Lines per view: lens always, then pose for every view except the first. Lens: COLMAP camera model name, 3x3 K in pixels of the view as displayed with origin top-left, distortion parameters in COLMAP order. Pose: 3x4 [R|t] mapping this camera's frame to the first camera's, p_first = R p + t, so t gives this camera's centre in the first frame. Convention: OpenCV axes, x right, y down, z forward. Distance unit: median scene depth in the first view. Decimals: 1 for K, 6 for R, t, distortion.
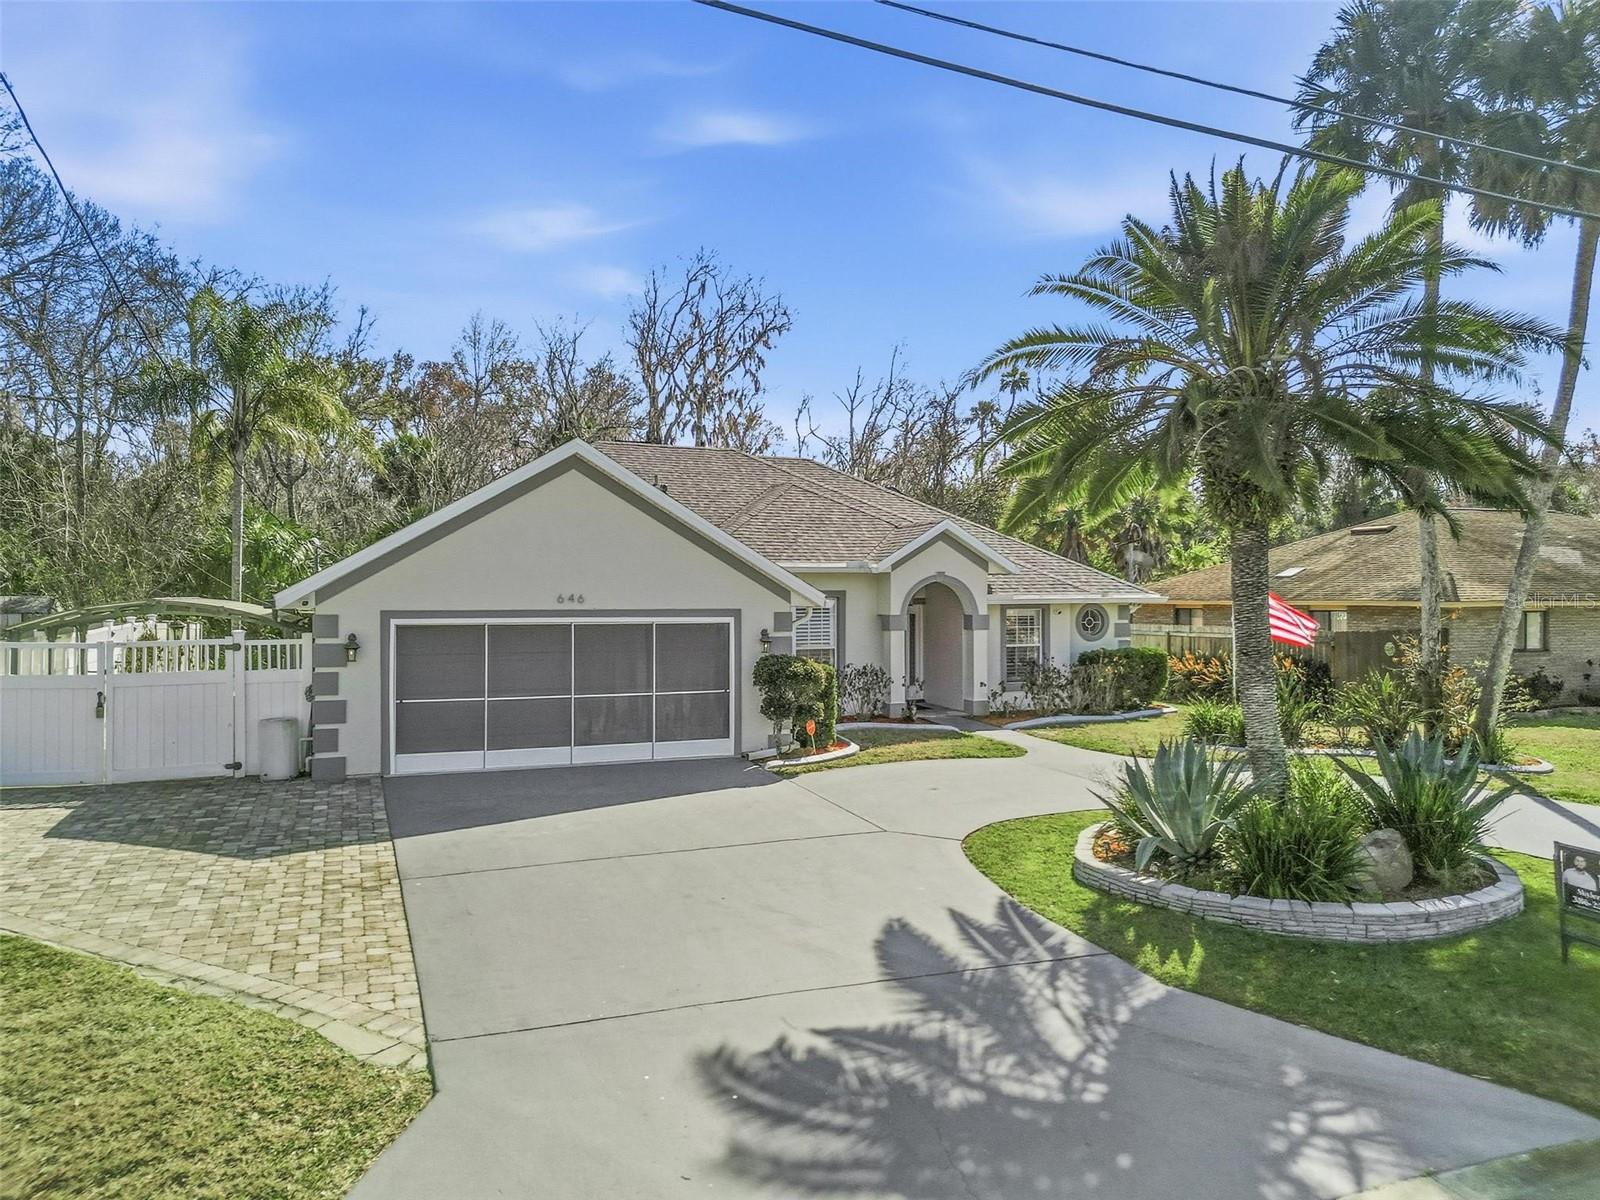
lens RADIAL K [[1122.5, 0, 801.5], [0, 1122.5, 618.8], [0, 0, 1]] dist [0.062524, -0.063743]
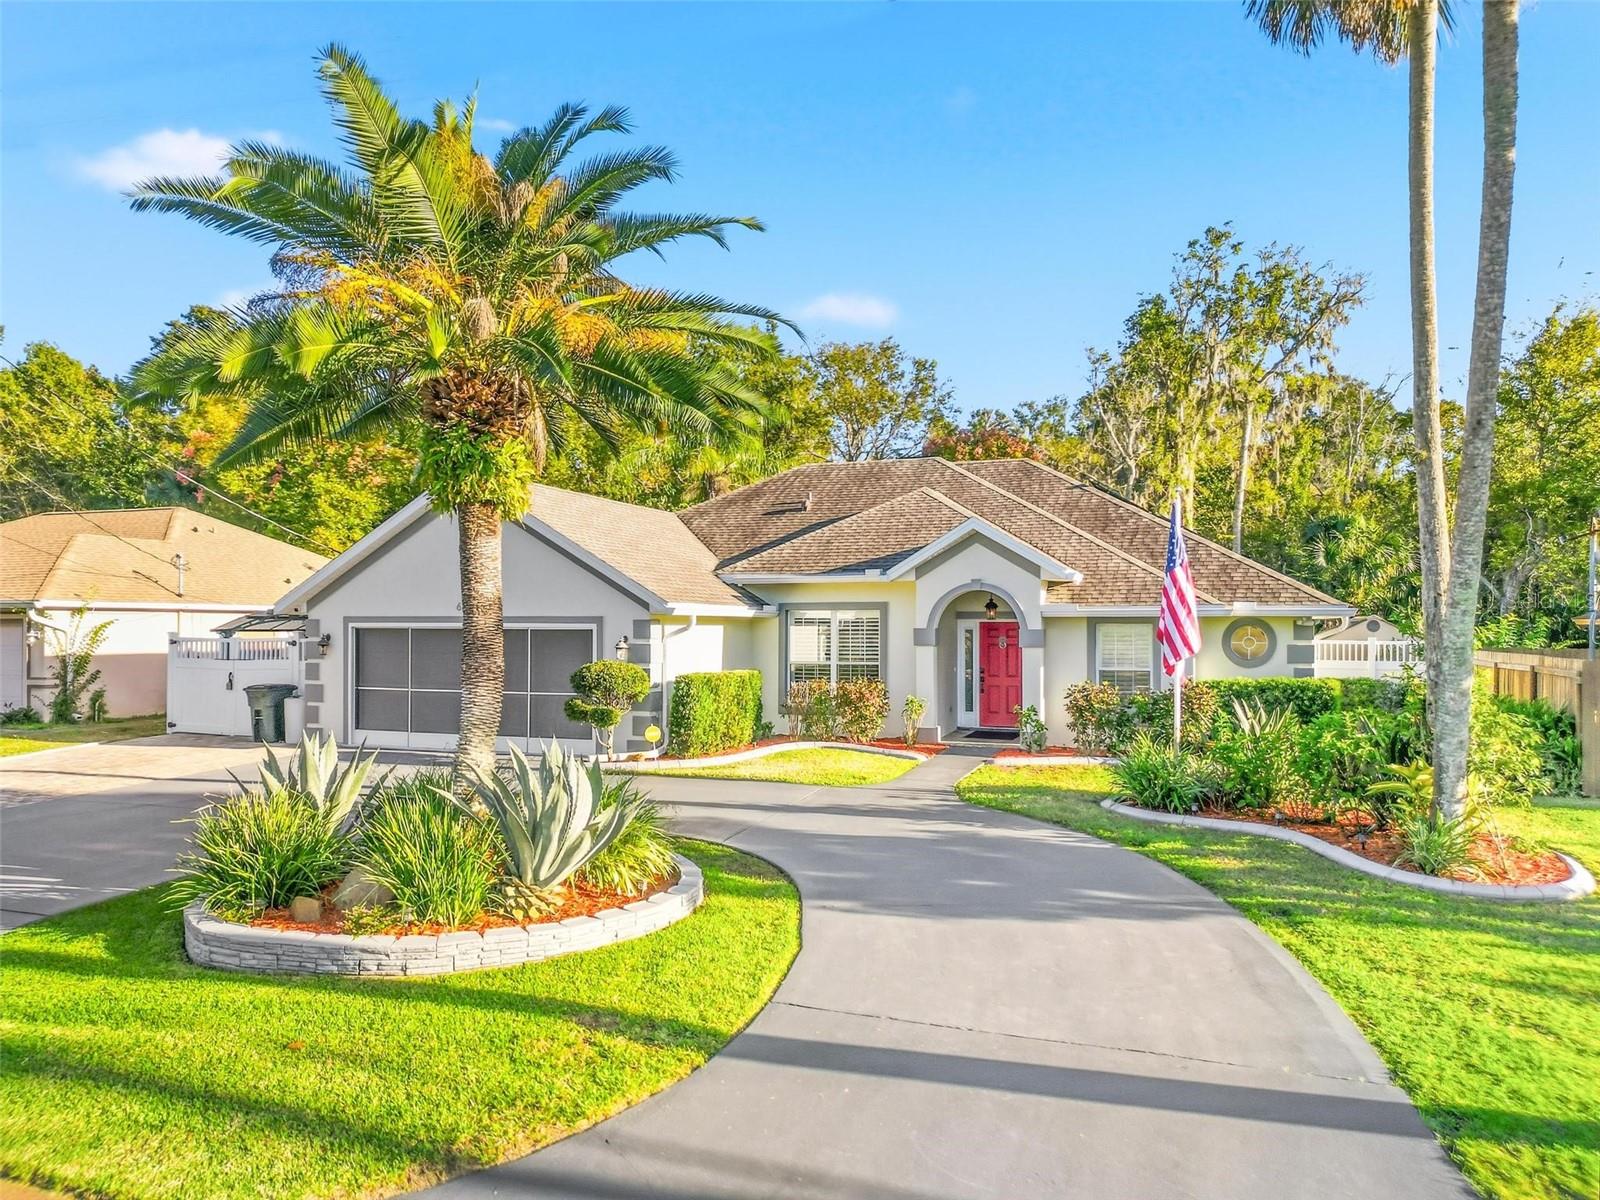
lens RADIAL K [[1122.5, 0, 801.5], [0, 1122.5, 618.8], [0, 0, 1]] dist [0.062524, -0.063743]
pose [[0.747668, -0.002104, -0.664069, 0.839143], [-0.017073, 0.999604, -0.022389, 0.014740], [0.663853, 0.028077, 0.747336, 0.363599]]
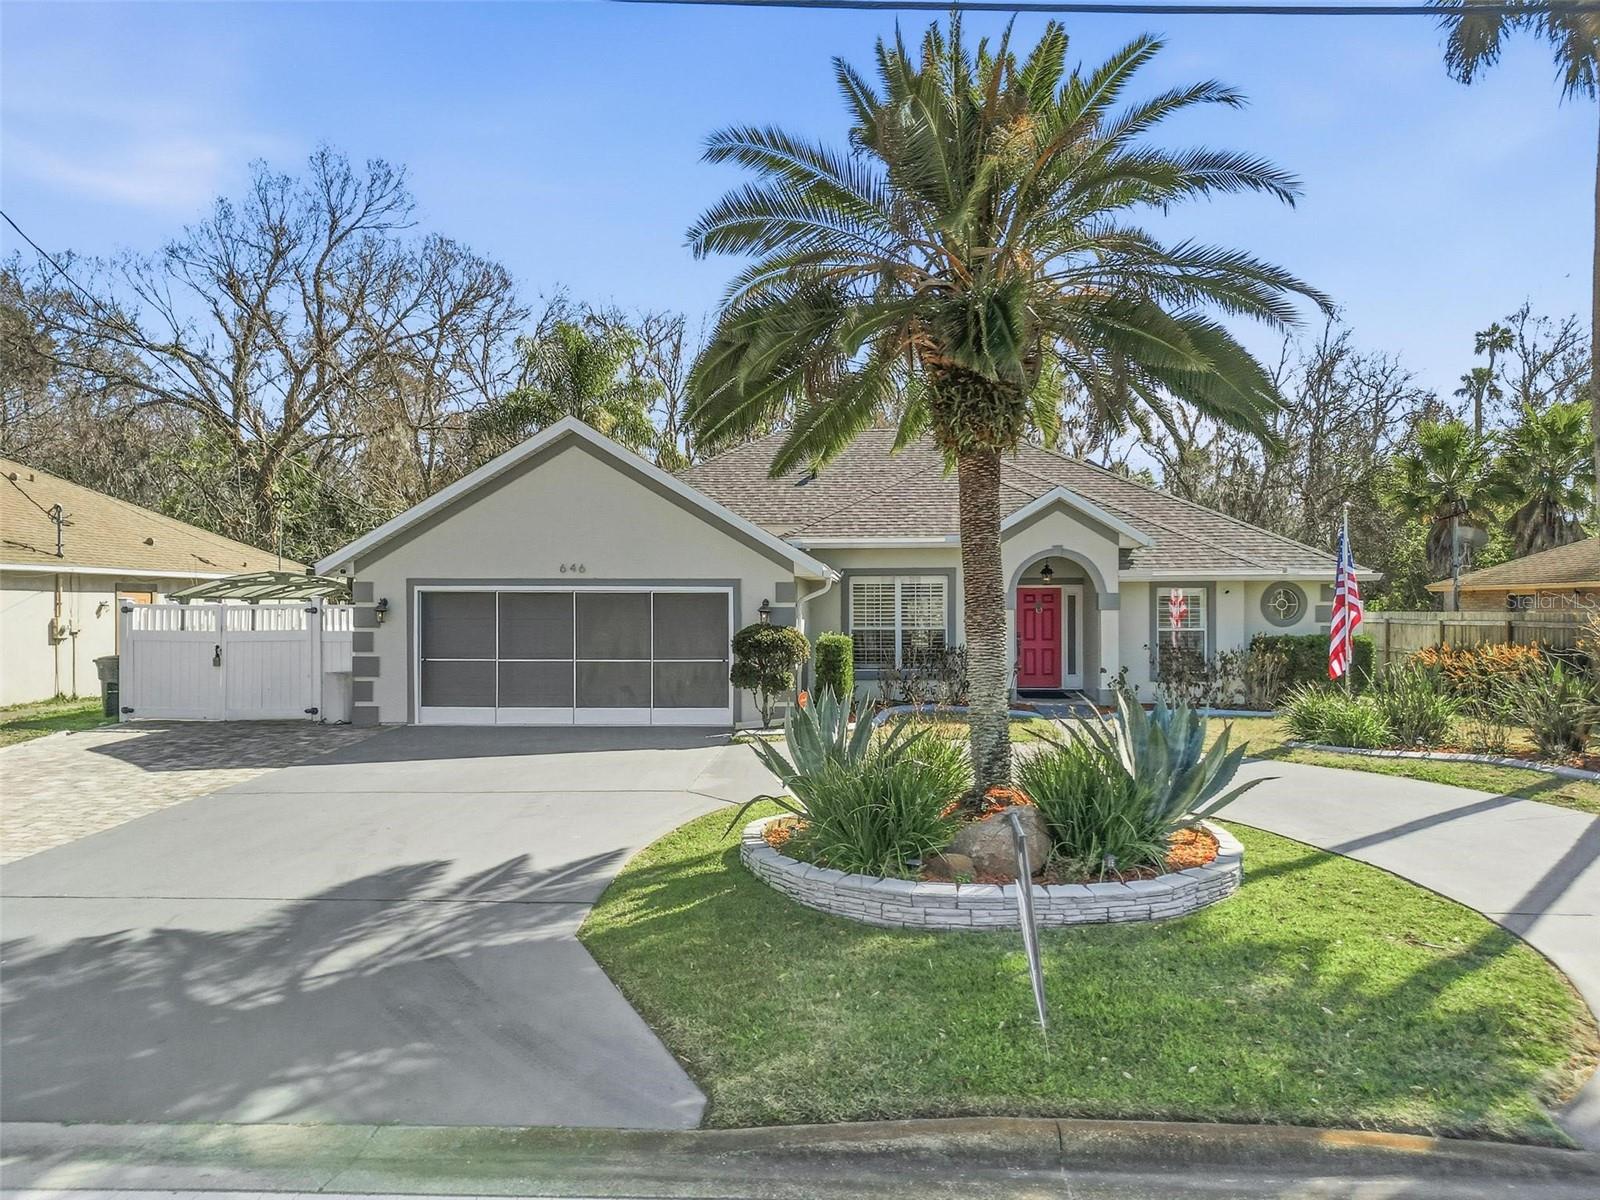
lens RADIAL K [[1132.0, 0, 841.1], [0, 1132.0, 626.6], [0, 0, 1]] dist [0.068012, -0.083112]
pose [[0.917542, 0.007357, -0.397571, 0.460204], [-0.008239, 0.999966, -0.000510, 0.036159], [0.397553, 0.003744, 0.917571, 0.119309]]
